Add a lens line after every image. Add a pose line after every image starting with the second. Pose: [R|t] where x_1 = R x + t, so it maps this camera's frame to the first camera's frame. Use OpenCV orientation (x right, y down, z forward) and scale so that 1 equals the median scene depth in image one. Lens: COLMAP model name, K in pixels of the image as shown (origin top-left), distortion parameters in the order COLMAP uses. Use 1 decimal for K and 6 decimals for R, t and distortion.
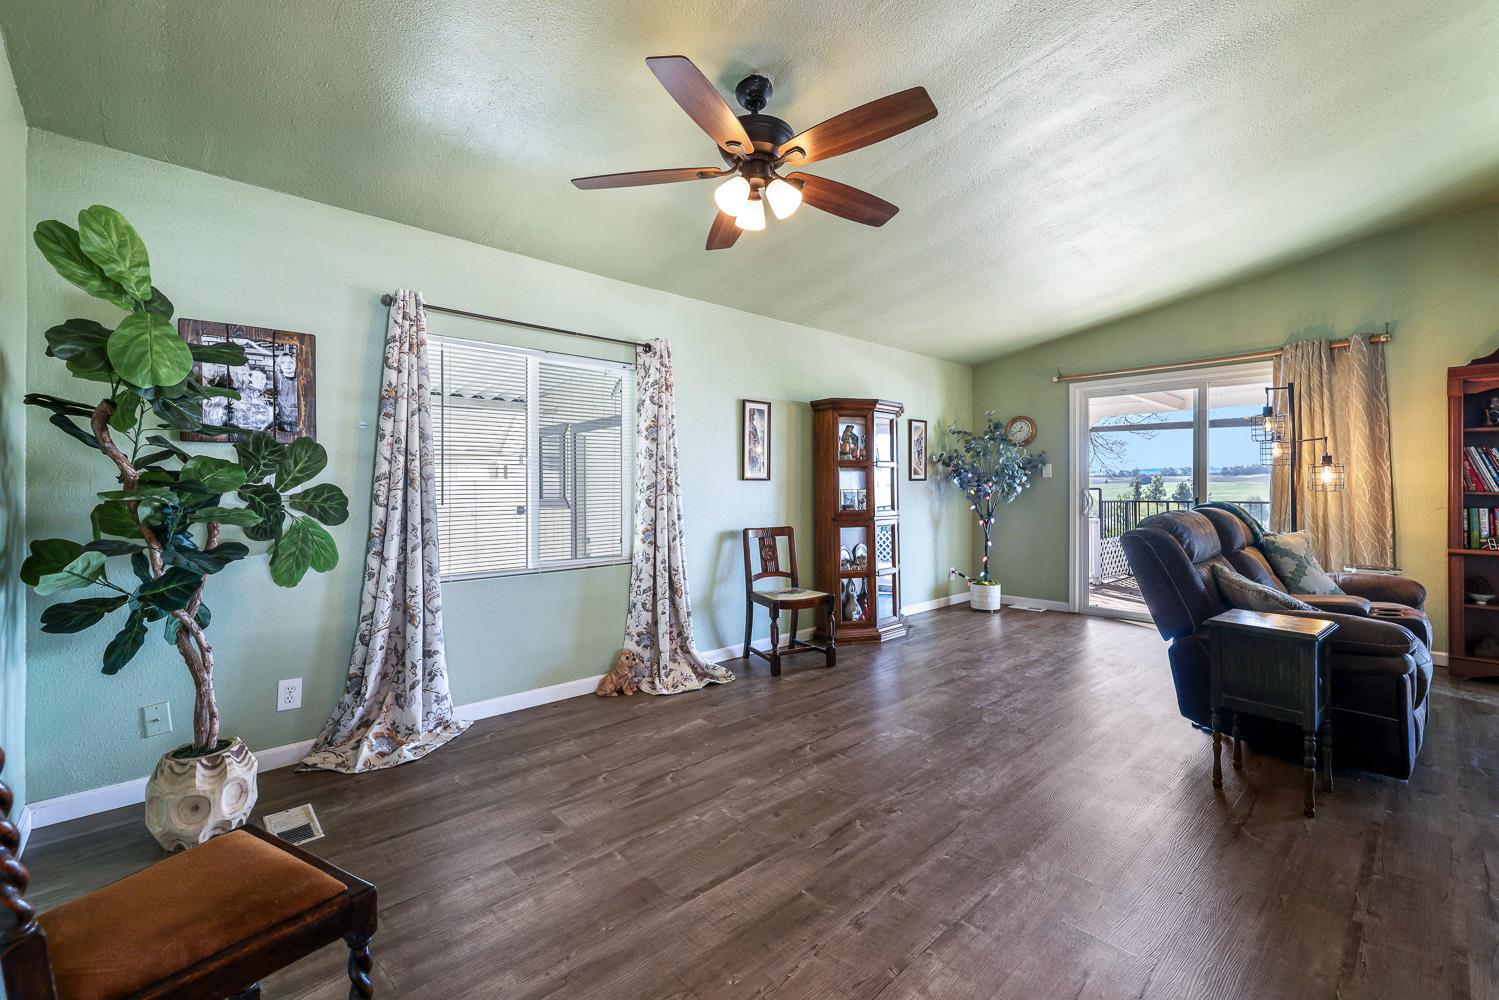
lens RADIAL K [[635.2, 0, 746.5], [0, 635.2, 490.9], [0, 0, 1]] dist [0.002094, 0.000286]
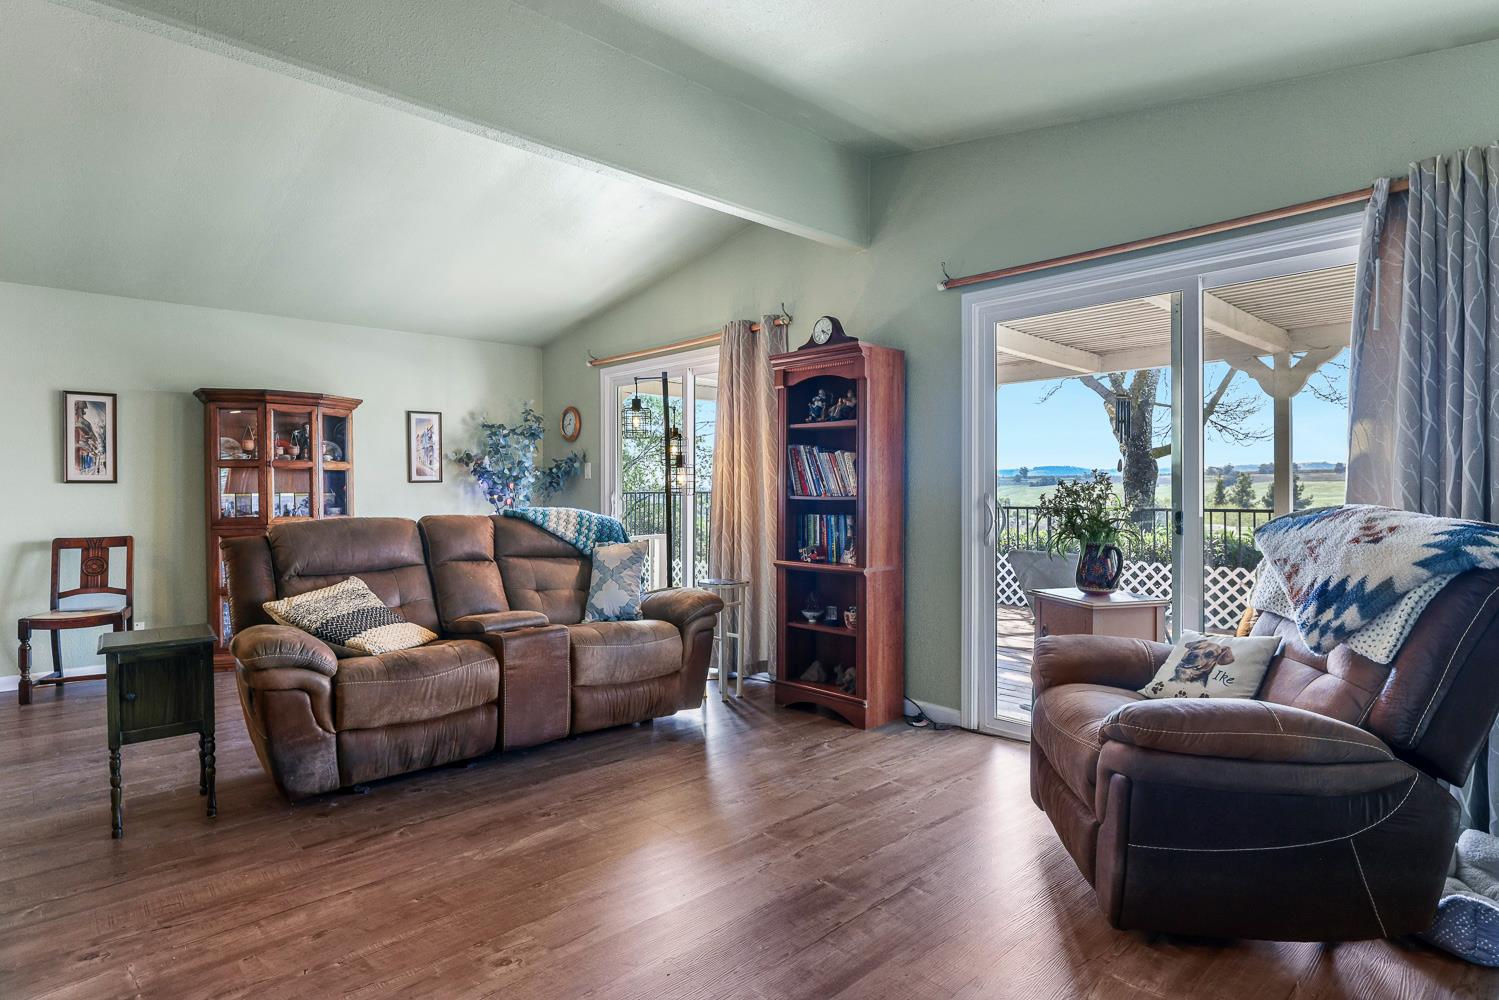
lens RADIAL K [[784.9, 0, 751.0], [0, 784.9, 498.9], [0, 0, 1]] dist [-0.023205, -0.000793]
pose [[0.999802, -0.000331, 0.019912, 0.907702], [0.000176, 0.999969, 0.007820, -0.003254], [-0.019914, -0.007815, 0.999771, -0.081567]]
